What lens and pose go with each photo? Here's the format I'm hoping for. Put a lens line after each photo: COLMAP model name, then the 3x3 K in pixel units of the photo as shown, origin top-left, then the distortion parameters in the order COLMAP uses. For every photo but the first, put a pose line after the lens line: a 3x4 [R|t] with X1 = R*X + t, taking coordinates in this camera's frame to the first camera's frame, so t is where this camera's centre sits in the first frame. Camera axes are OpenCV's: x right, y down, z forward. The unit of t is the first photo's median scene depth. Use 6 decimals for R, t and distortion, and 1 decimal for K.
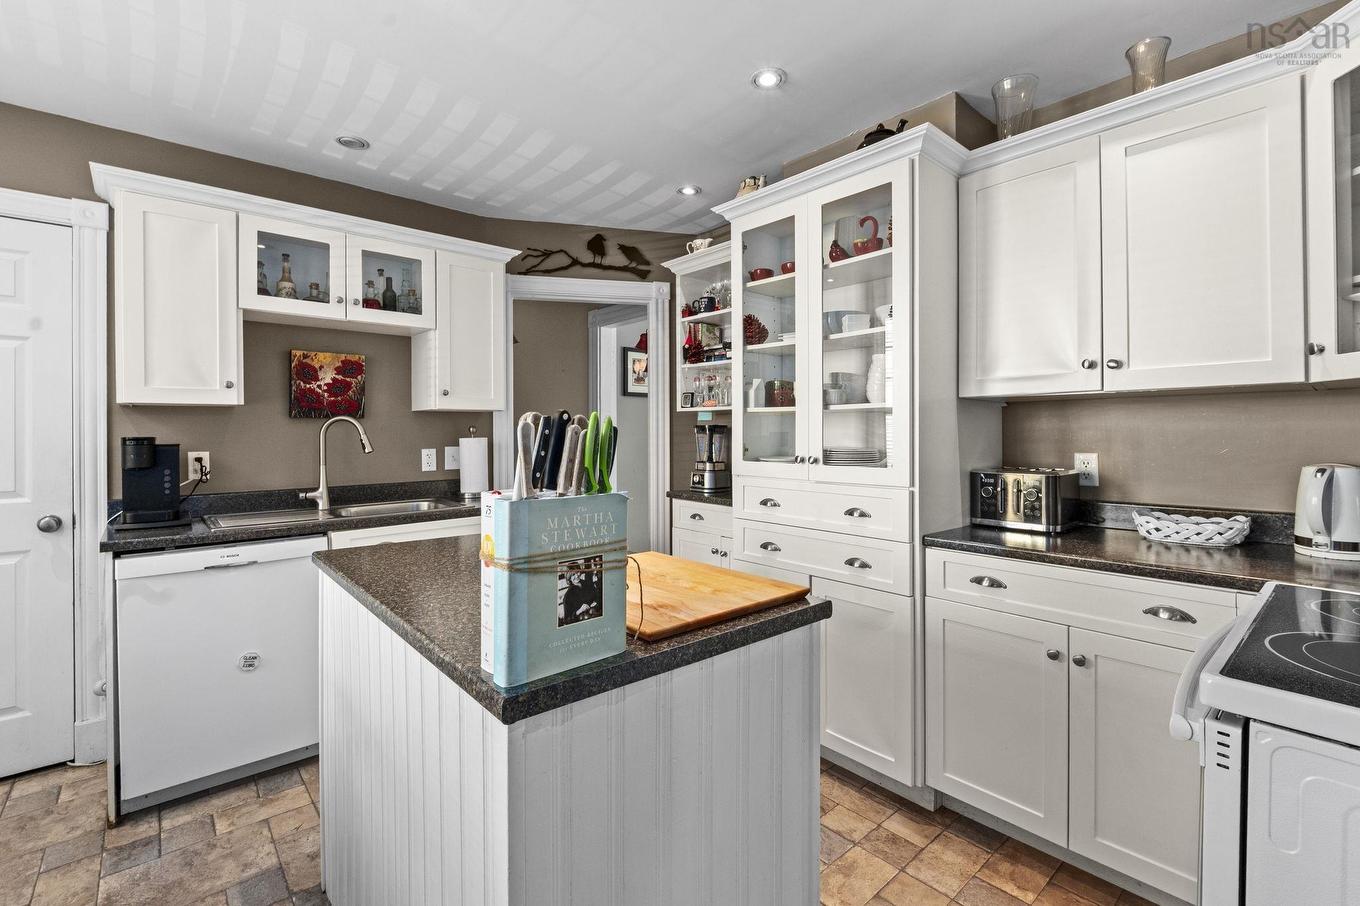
lens RADIAL K [[608.2, 0, 671.7], [0, 608.2, 432.7], [0, 0, 1]] dist [0.002516, -0.001020]
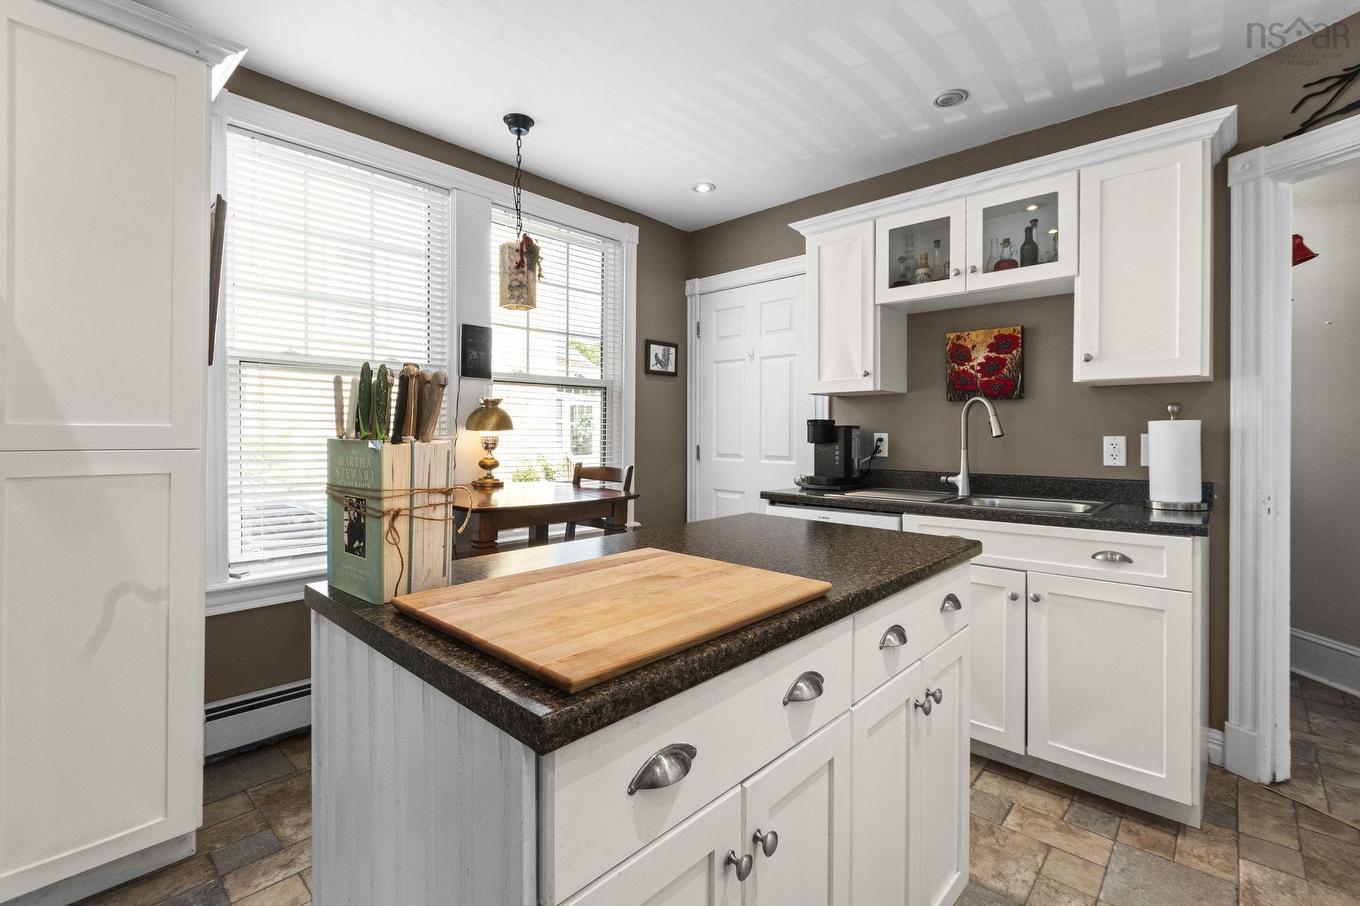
lens RADIAL K [[608.2, 0, 682.5], [0, 608.2, 441.4], [0, 0, 1]] dist [0.002516, -0.001020]
pose [[0.129108, 0.020797, -0.991412, 0.318266], [-0.003784, 0.999783, 0.020479, 0.023010], [0.991623, 0.001107, 0.129159, 0.440206]]
